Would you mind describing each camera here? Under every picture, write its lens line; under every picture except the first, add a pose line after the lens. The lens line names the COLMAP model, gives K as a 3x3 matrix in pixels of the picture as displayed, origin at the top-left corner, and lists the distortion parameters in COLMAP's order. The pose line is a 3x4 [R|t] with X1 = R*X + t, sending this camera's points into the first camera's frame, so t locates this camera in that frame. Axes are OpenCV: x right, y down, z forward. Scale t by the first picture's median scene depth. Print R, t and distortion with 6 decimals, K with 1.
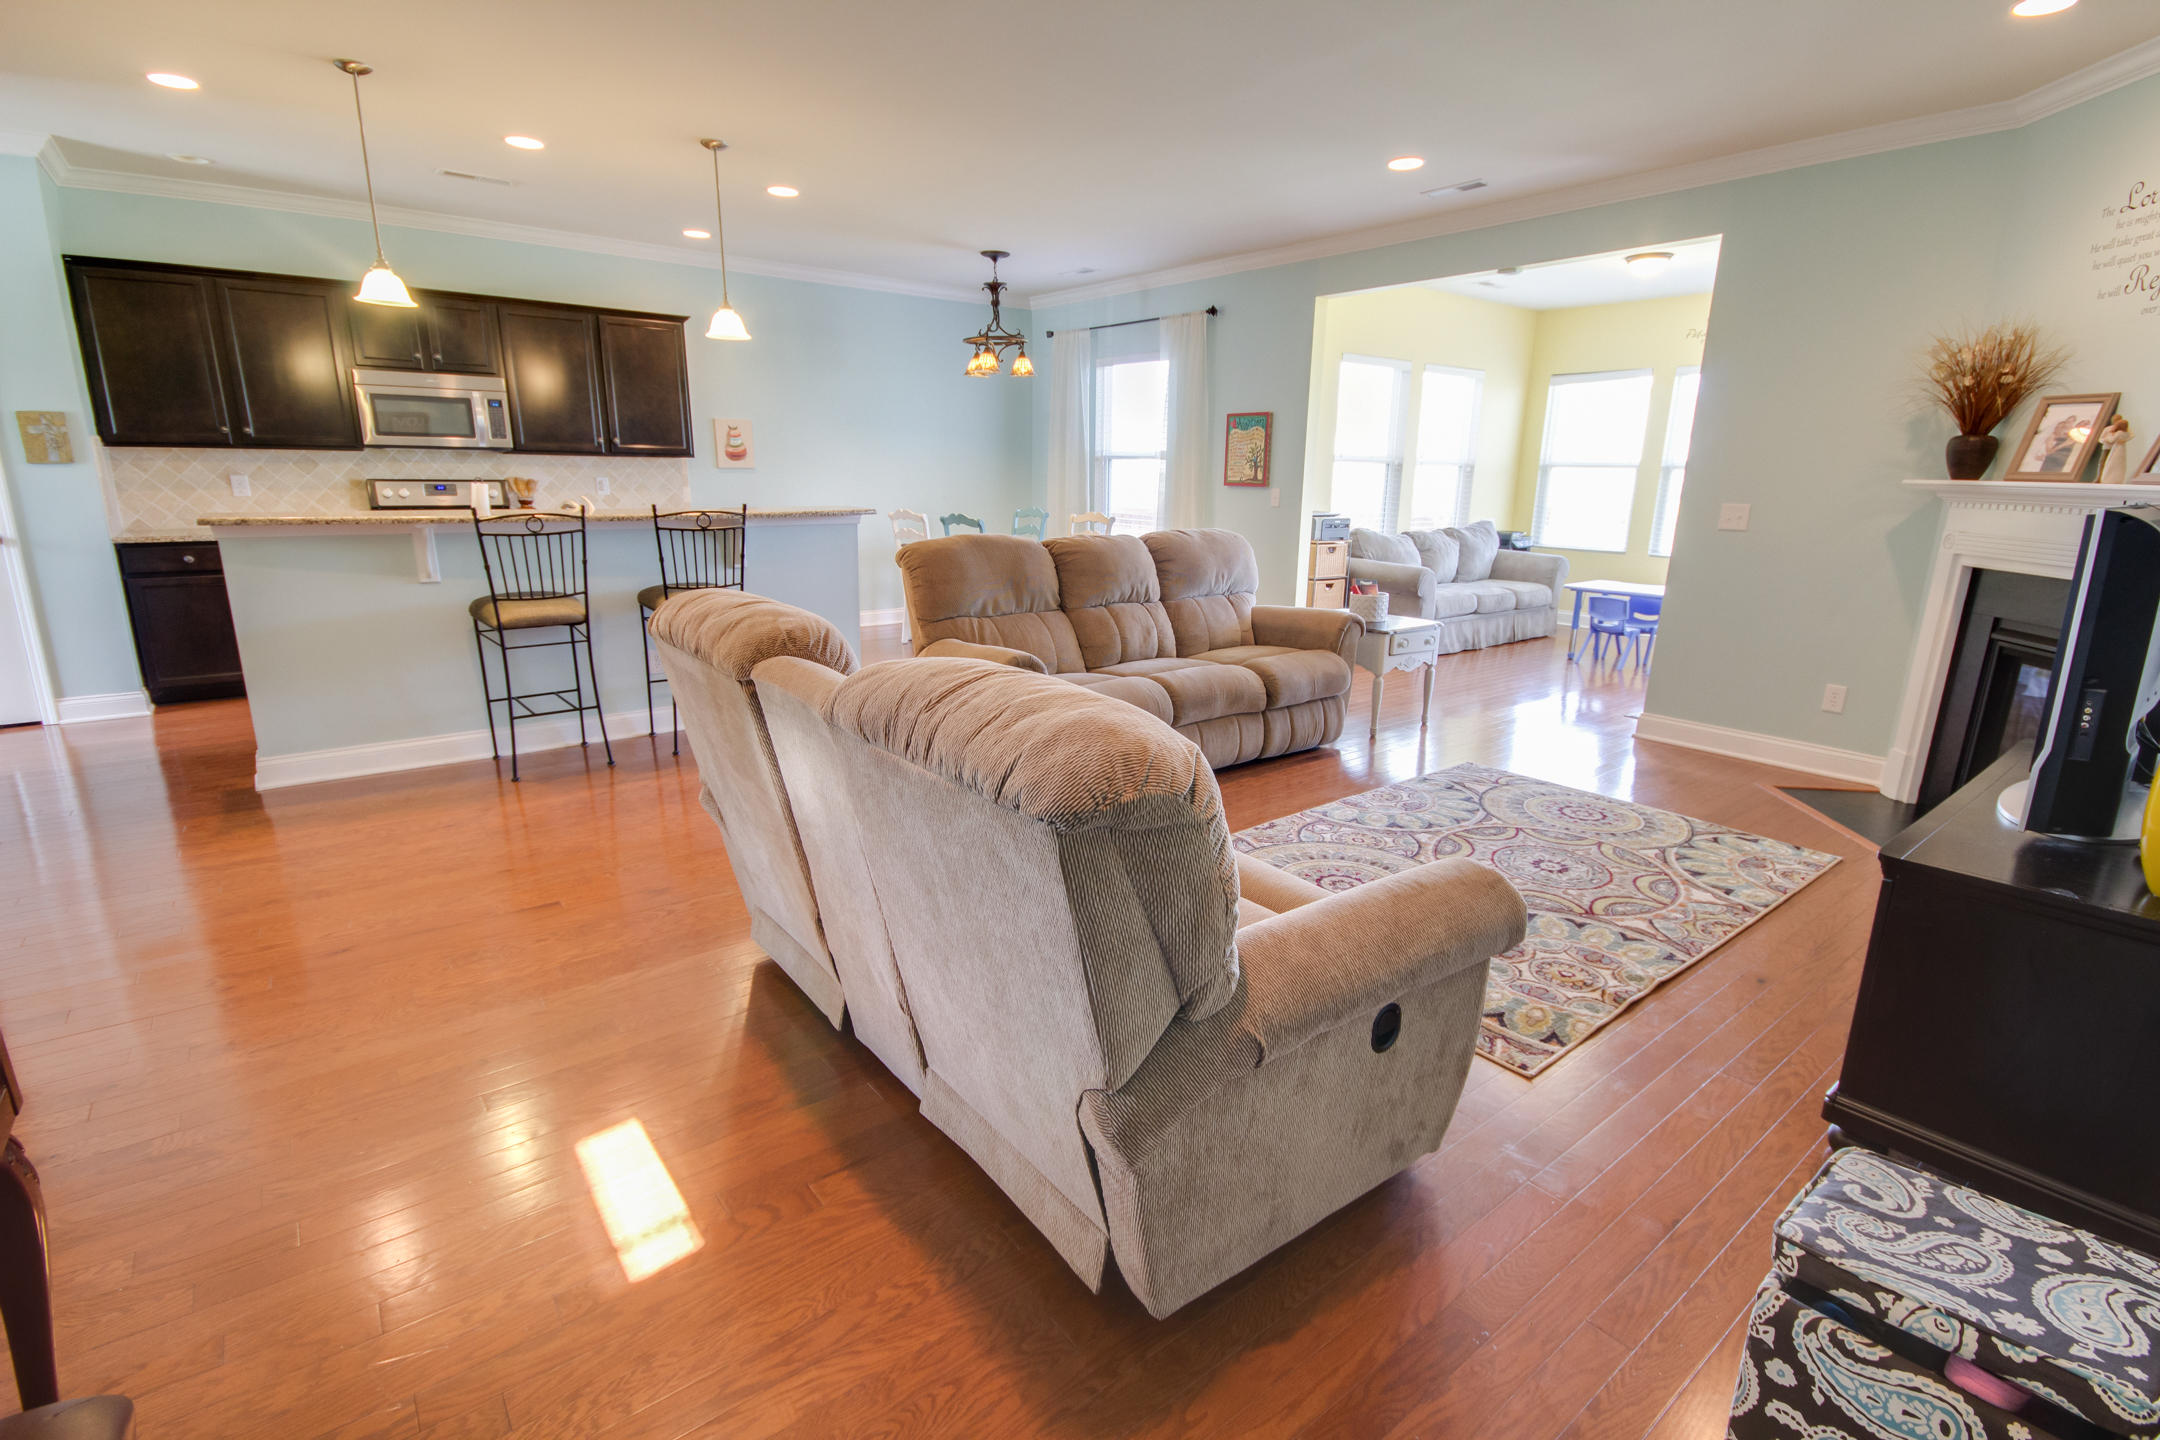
lens RADIAL K [[999.9, 0, 1092.4], [0, 999.9, 729.1], [0, 0, 1]] dist [0.006343, -0.010414]
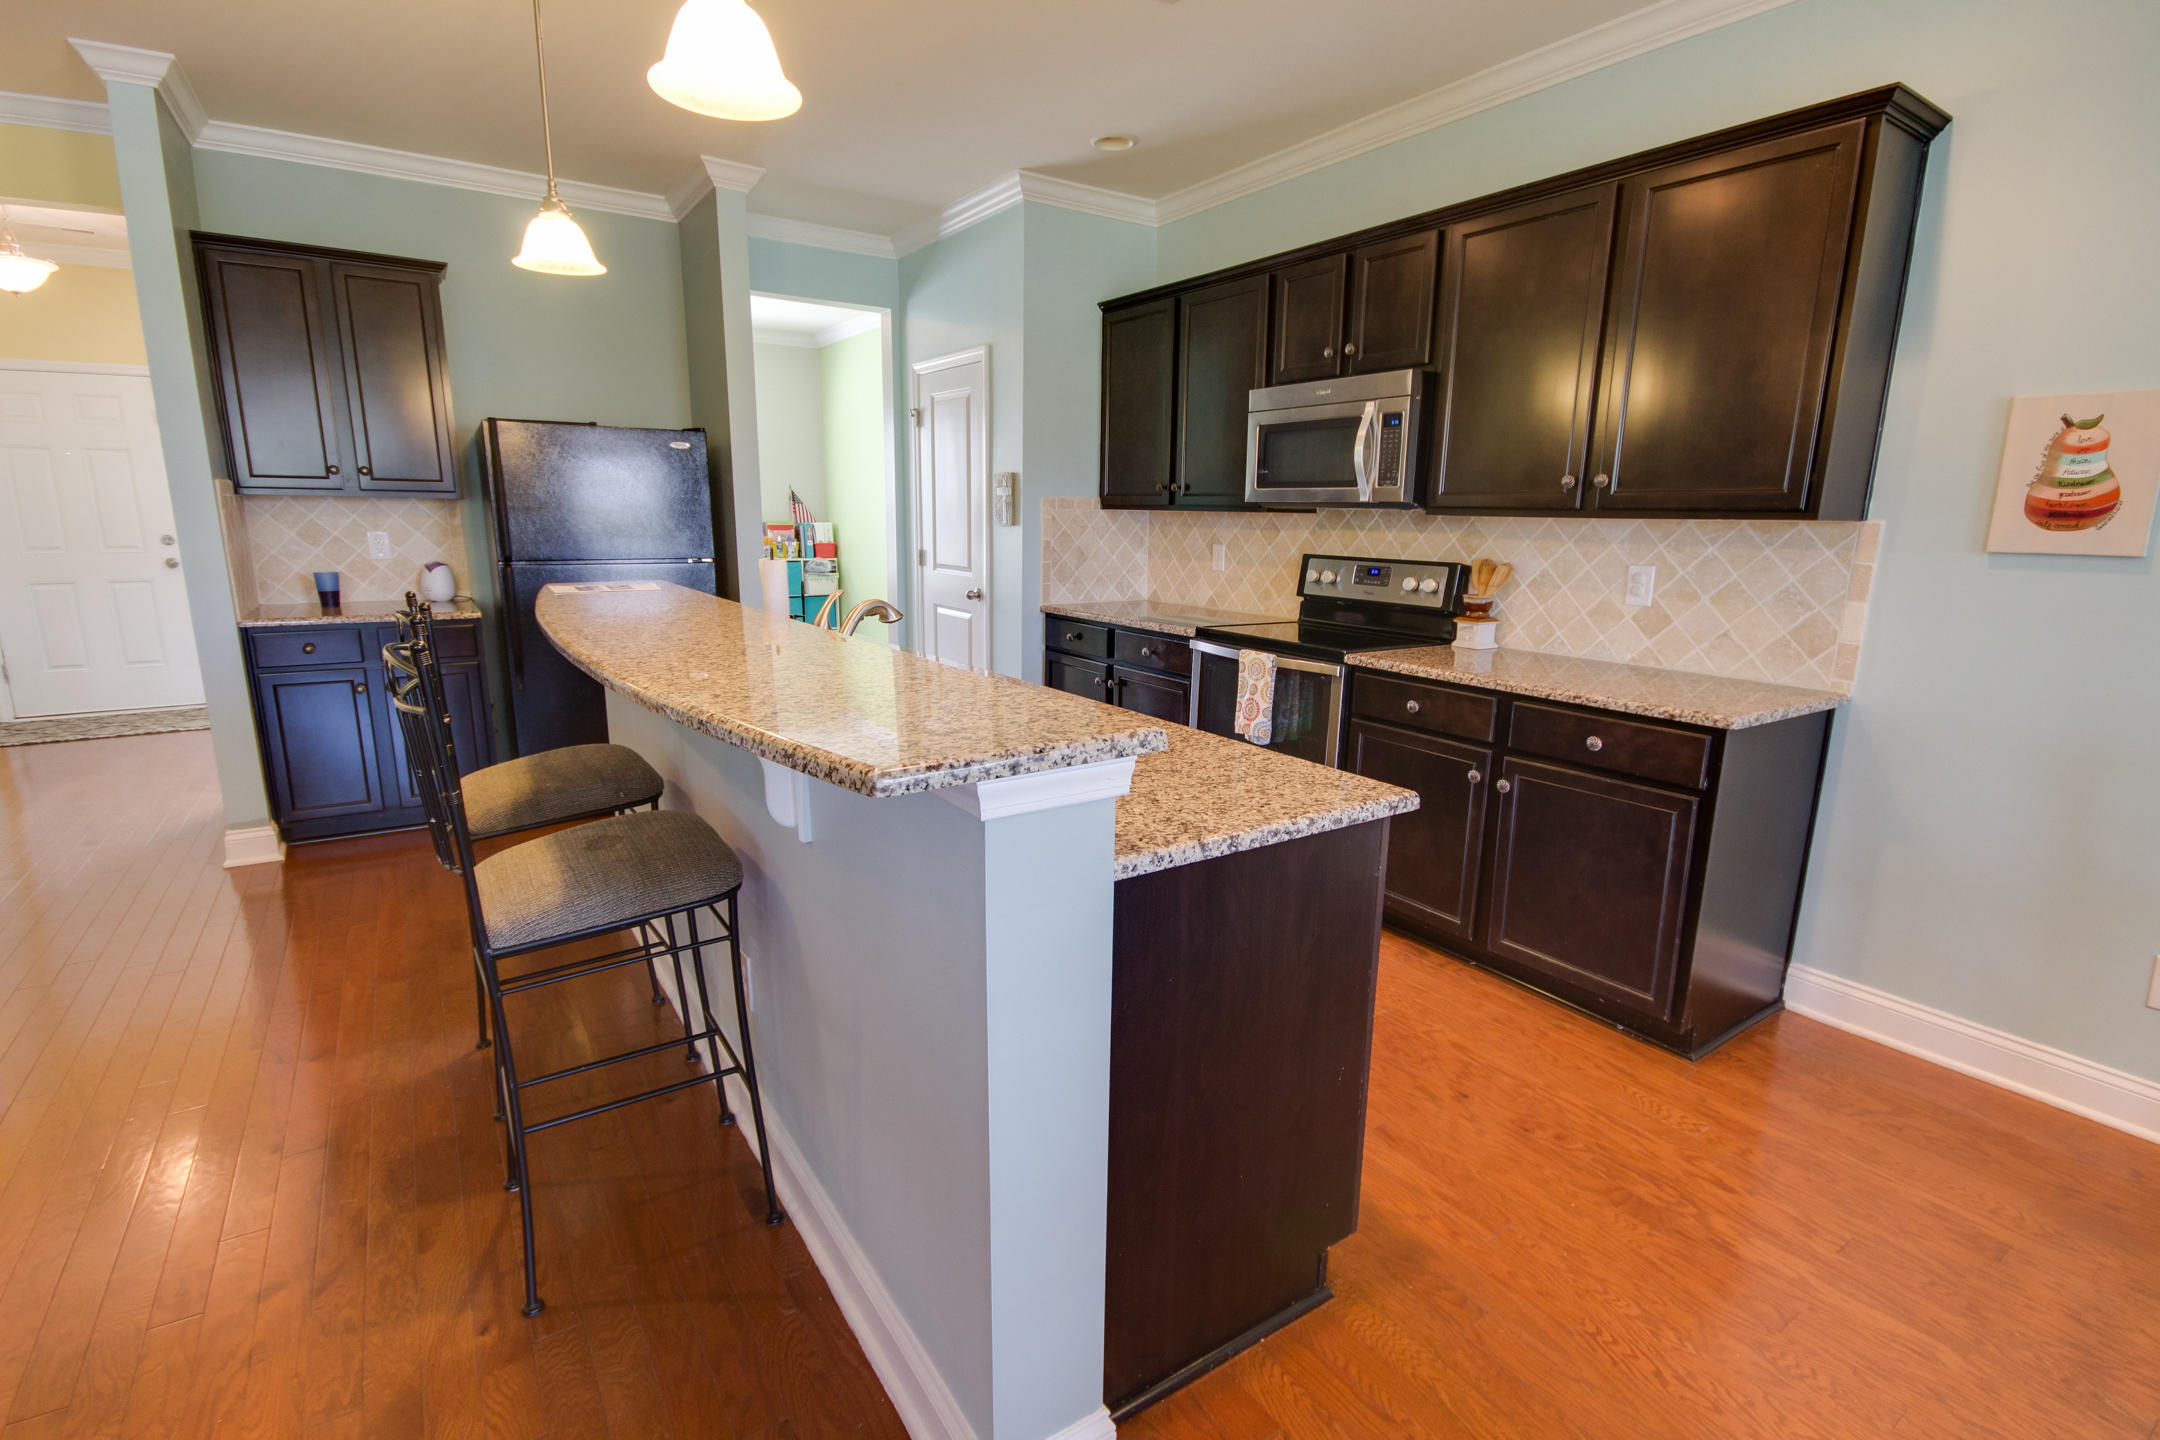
lens RADIAL K [[990.2, 0, 1095.7], [0, 990.2, 728.3], [0, 0, 1]] dist [0.002356, -0.009290]
pose [[-0.071575, 0.193196, -0.978546, -0.037519], [-0.267686, 0.941351, 0.205432, -0.209920], [0.960844, 0.276647, -0.015662, 0.798361]]
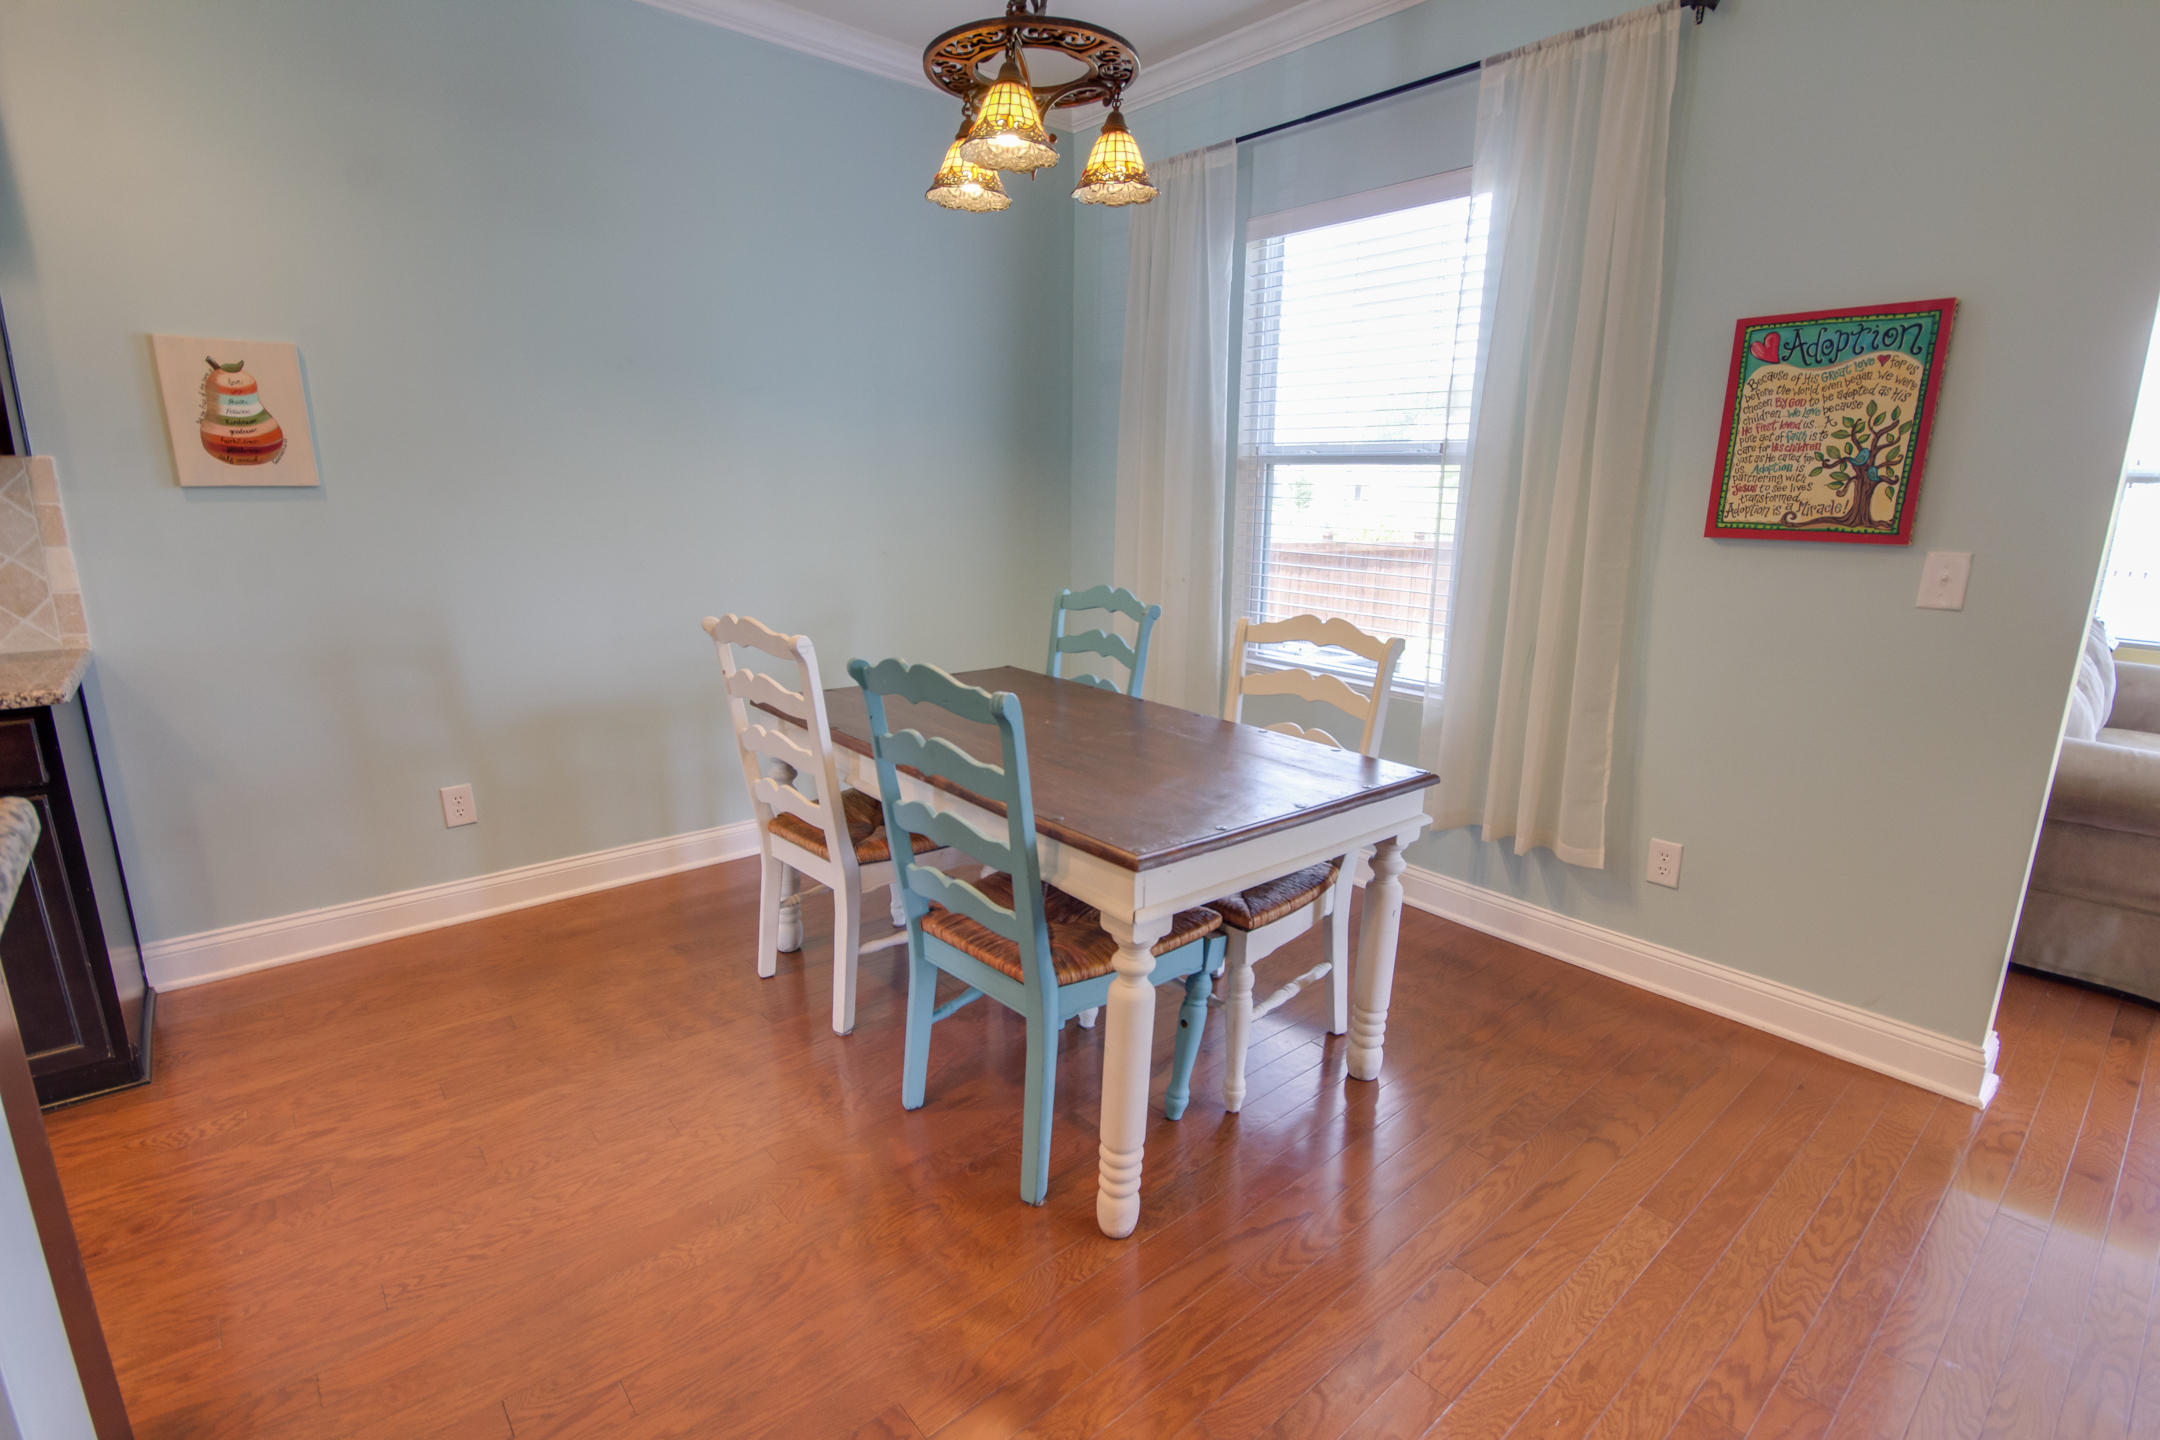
lens RADIAL K [[999.9, 0, 1092.4], [0, 999.9, 729.1], [0, 0, 1]] dist [0.006343, -0.010414]
pose [[0.998977, -0.011435, 0.043741, -0.095050], [0.012118, 0.999808, -0.015380, -0.183998], [-0.043556, 0.015895, 0.998925, 0.704922]]
